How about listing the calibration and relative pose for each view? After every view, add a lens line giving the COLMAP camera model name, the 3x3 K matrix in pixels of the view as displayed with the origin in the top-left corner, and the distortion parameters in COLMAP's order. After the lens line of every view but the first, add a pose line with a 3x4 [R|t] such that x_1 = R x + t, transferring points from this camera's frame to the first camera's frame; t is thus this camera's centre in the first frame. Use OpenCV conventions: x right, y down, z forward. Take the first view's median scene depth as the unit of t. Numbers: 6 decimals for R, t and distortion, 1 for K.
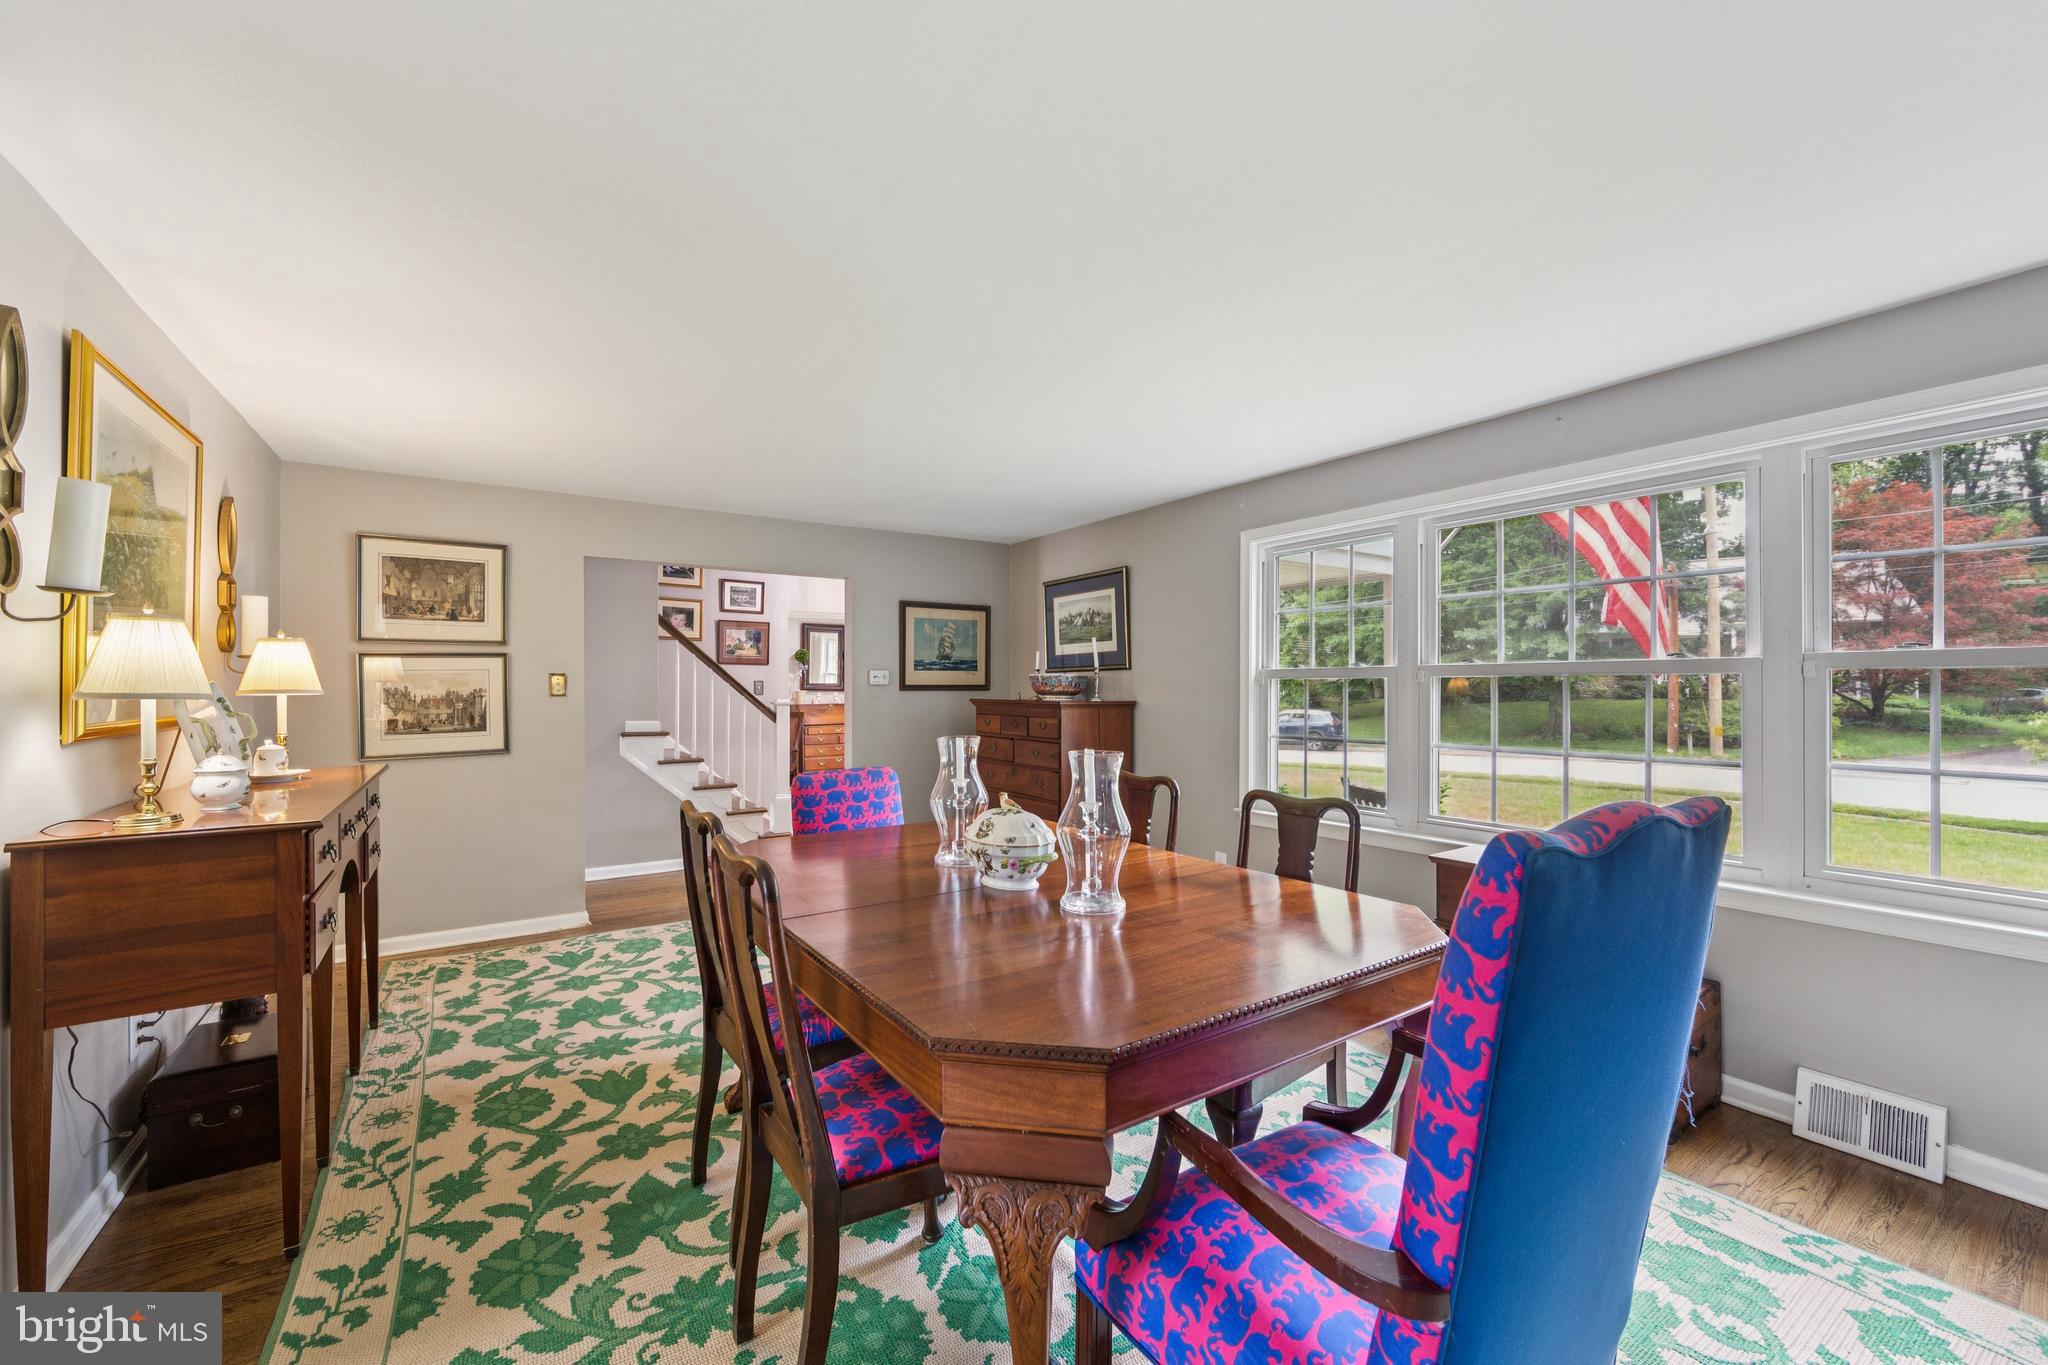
lens RADIAL K [[805.6, 0, 1025.3], [0, 805.6, 687.9], [0, 0, 1]] dist [-0.002644, -0.000286]
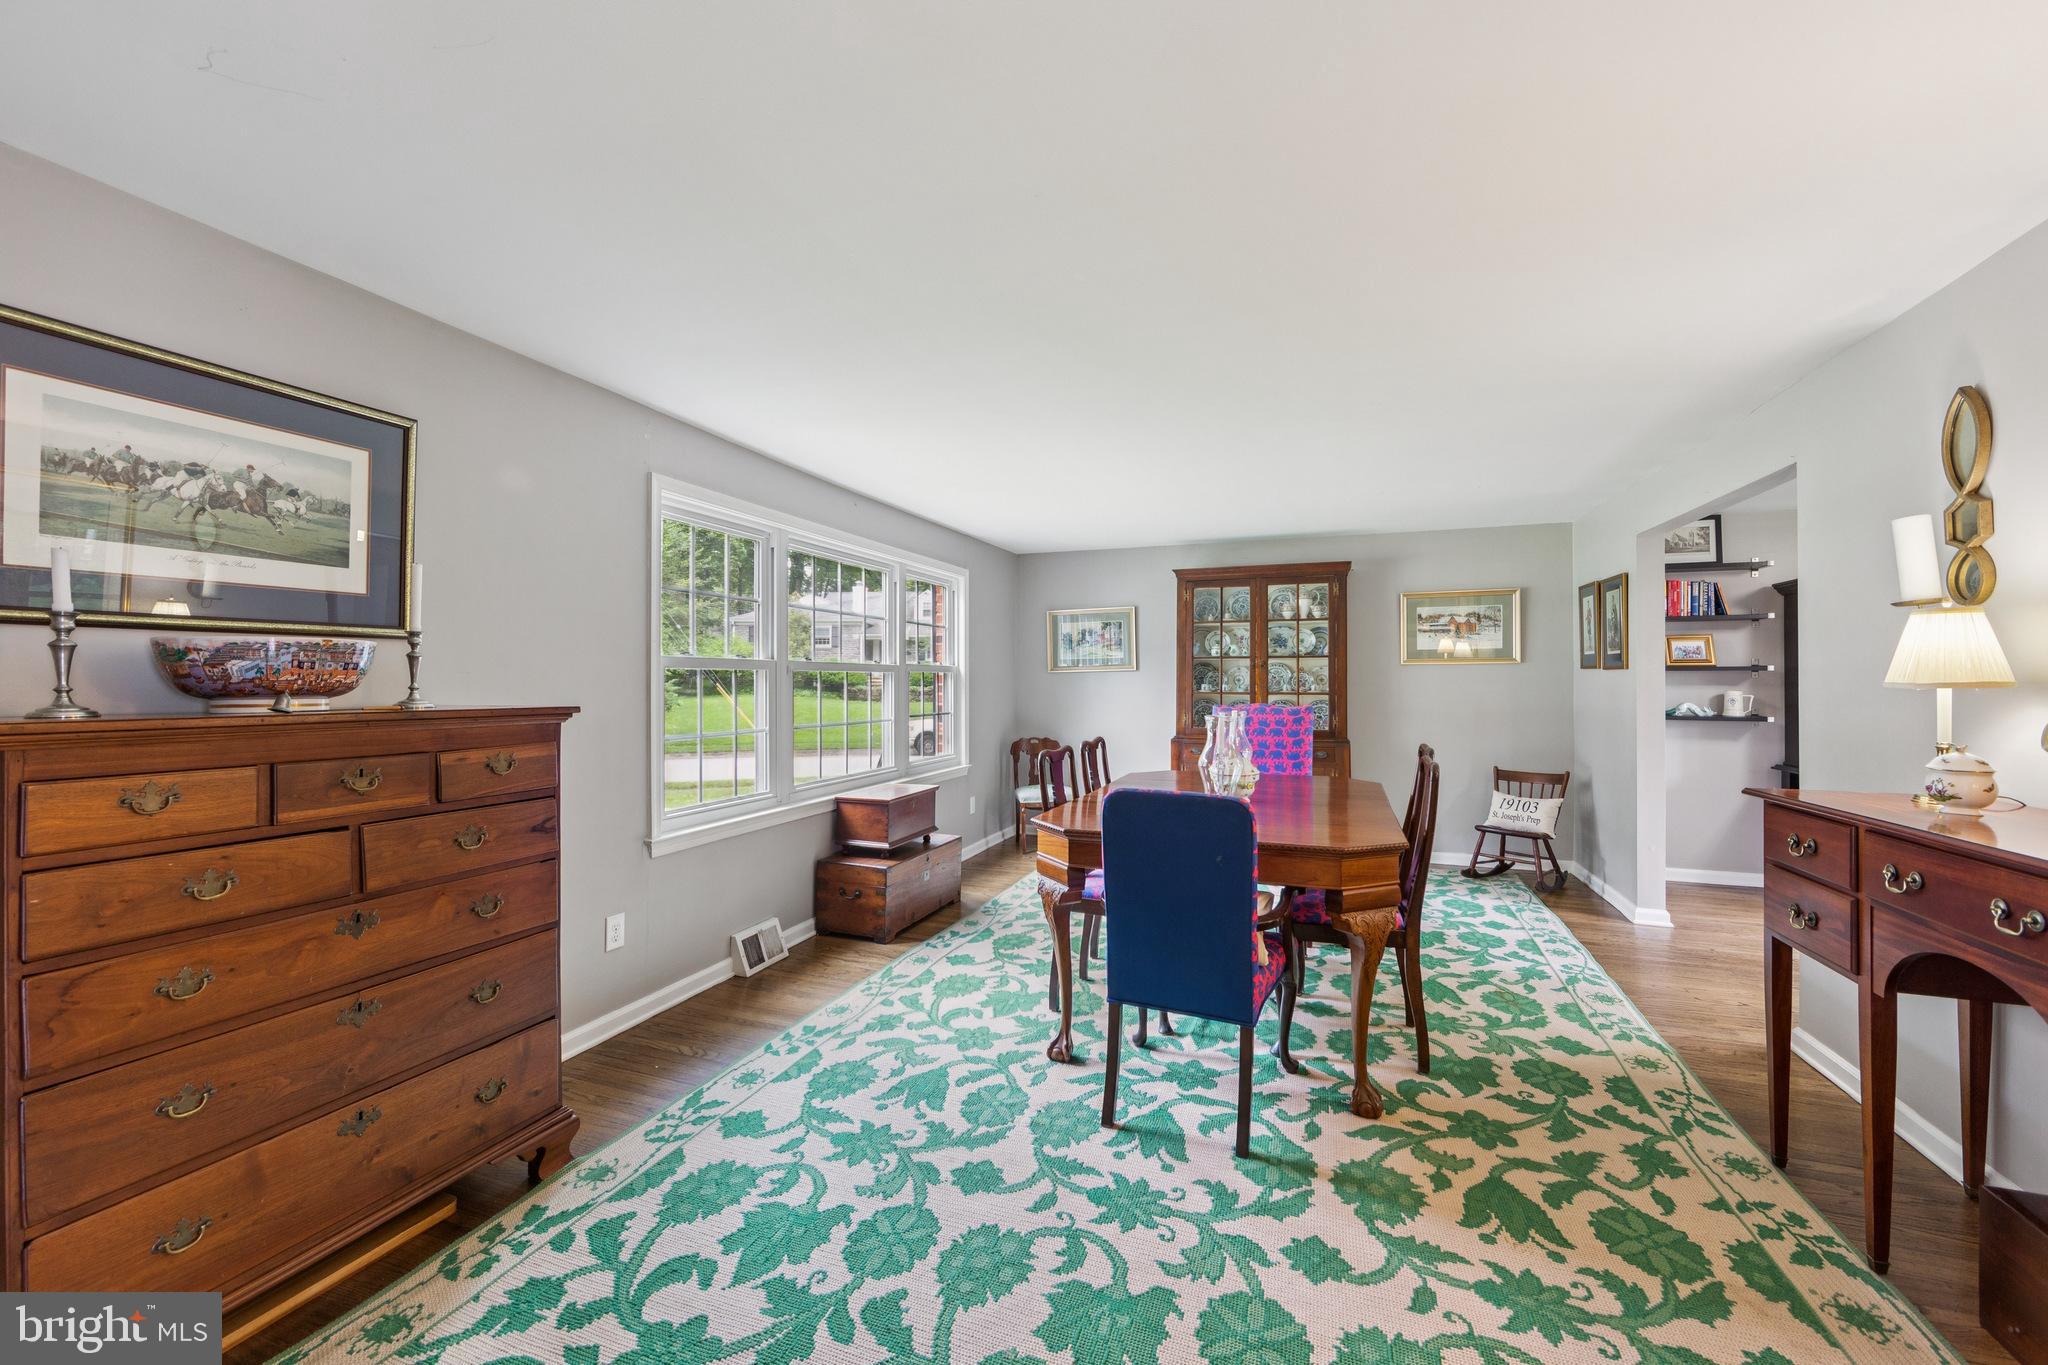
lens RADIAL K [[805.6, 0, 1025.3], [0, 805.6, 687.9], [0, 0, 1]] dist [-0.002644, -0.000286]
pose [[-0.582753, -0.005297, 0.812632, -0.950359], [-0.000750, 0.999982, 0.005980, 0.005120], [-0.812649, 0.002875, -0.582746, 2.003042]]
